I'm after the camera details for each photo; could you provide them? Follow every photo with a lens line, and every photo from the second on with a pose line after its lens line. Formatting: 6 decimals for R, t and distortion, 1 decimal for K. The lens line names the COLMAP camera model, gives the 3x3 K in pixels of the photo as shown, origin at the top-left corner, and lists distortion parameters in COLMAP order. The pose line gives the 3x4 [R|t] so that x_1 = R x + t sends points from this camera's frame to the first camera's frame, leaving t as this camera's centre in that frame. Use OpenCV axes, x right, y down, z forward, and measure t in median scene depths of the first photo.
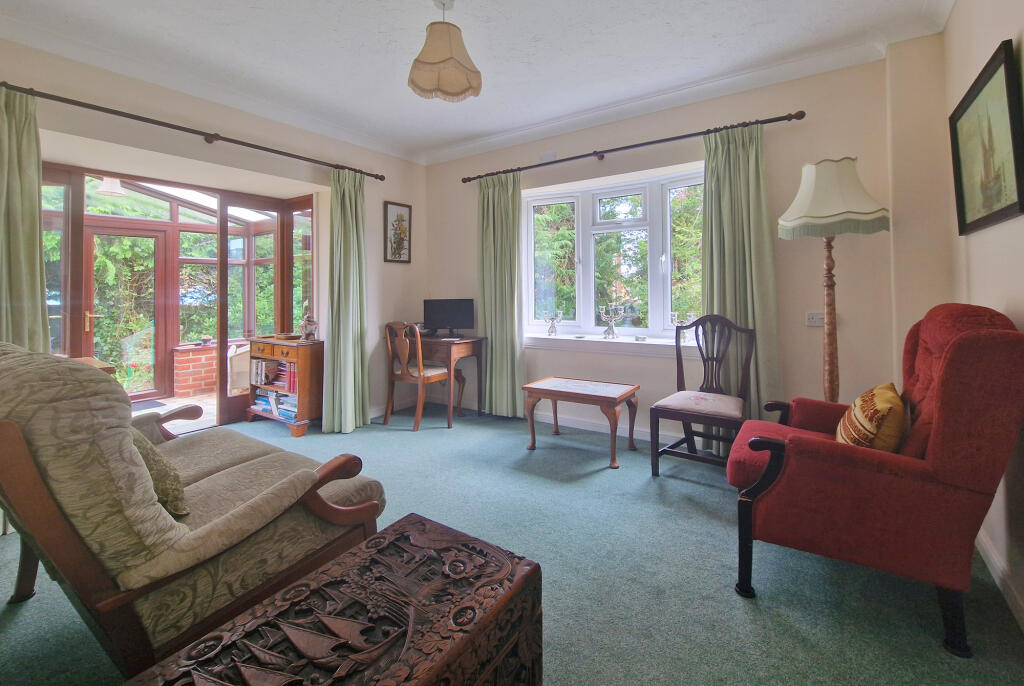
lens RADIAL K [[407.9, 0, 530.0], [0, 407.9, 286.8], [0, 0, 1]] dist [-0.004262, -0.000488]
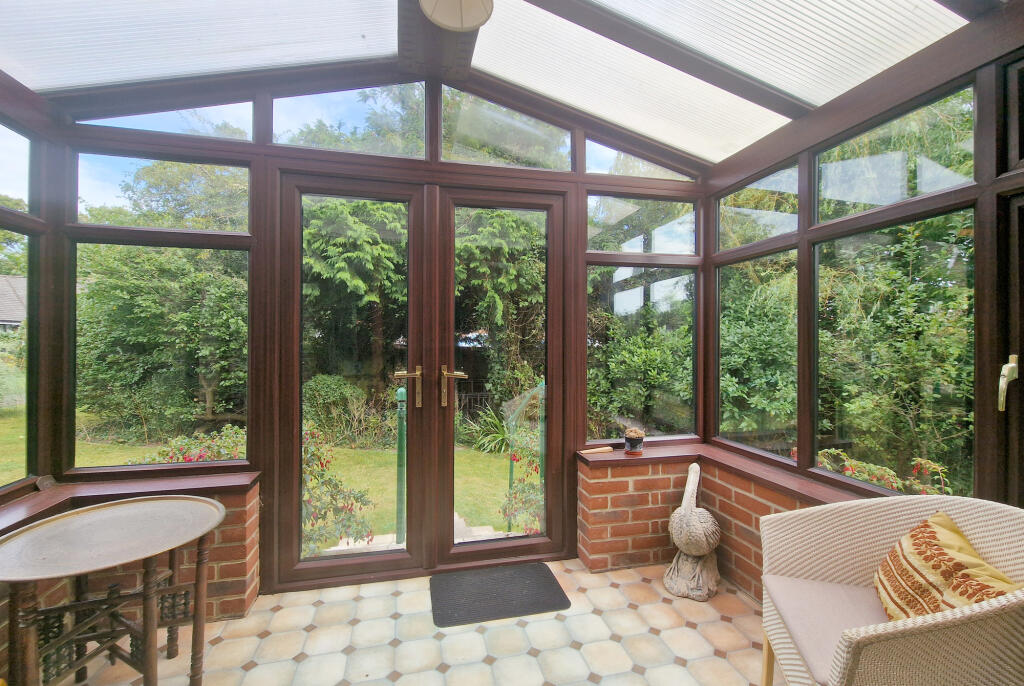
lens RADIAL K [[407.9, 0, 511.4], [0, 407.9, 340.5], [0, 0, 1]] dist [-0.004262, -0.000488]
pose [[0.698105, 0.013819, -0.715862, -0.578731], [-0.001155, 0.999834, 0.018175, 0.017055], [0.715994, -0.011861, 0.698005, 0.604194]]
